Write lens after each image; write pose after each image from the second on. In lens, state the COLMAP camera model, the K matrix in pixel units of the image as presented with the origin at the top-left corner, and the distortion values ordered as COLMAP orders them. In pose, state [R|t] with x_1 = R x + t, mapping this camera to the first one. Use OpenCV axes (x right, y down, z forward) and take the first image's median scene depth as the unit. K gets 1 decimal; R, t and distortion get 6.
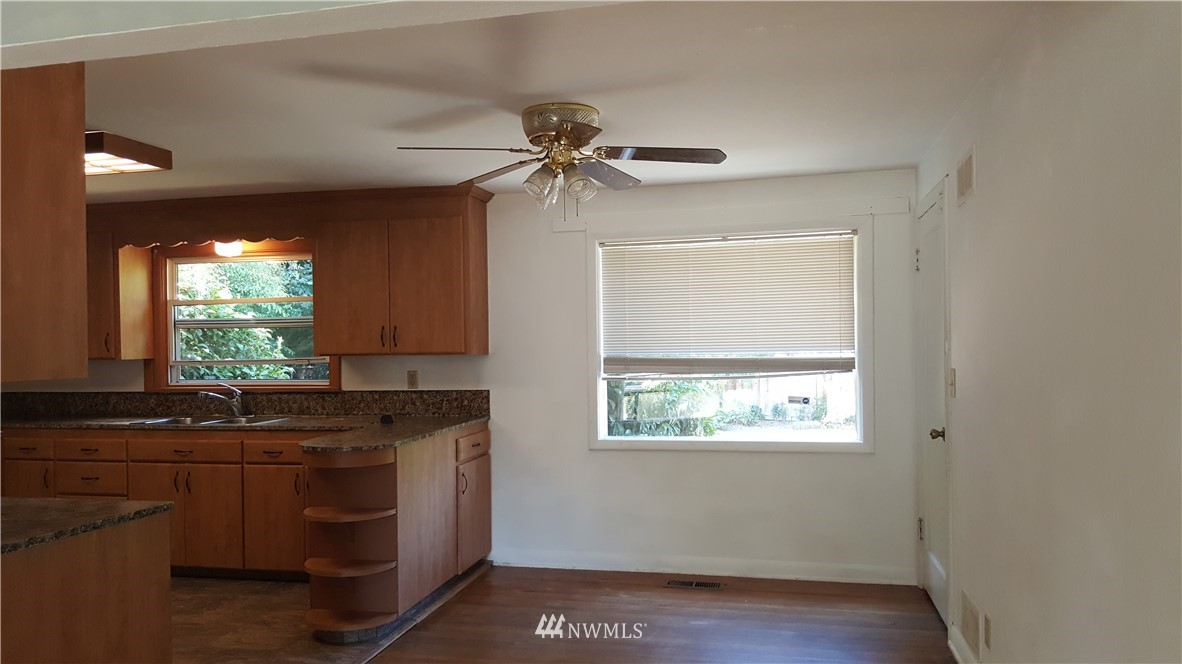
lens RADIAL K [[918.5, 0, 590.4], [0, 918.5, 335.8], [0, 0, 1]] dist [0.040802, -0.004580]
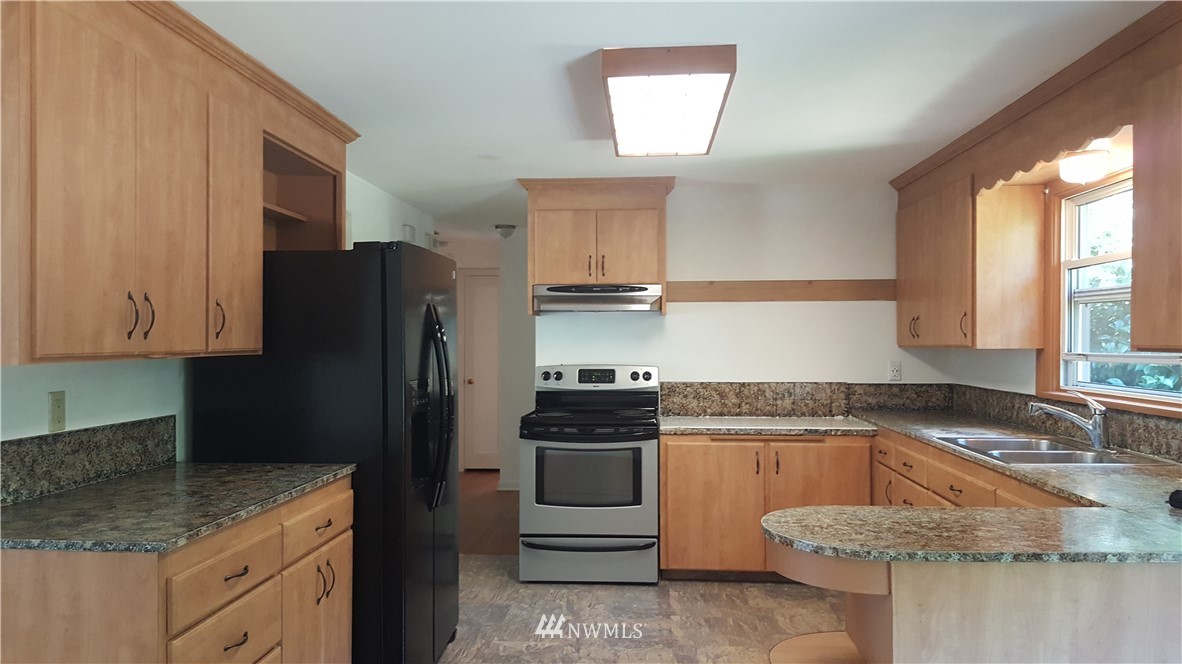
lens RADIAL K [[918.5, 0, 590.3], [0, 918.5, 334.8], [0, 0, 1]] dist [0.040802, -0.004580]
pose [[0.143437, 0.010304, -0.989606, 0.163590], [0.011674, 0.999859, 0.012103, 0.002504], [0.989591, -0.013288, 0.143296, 0.585713]]
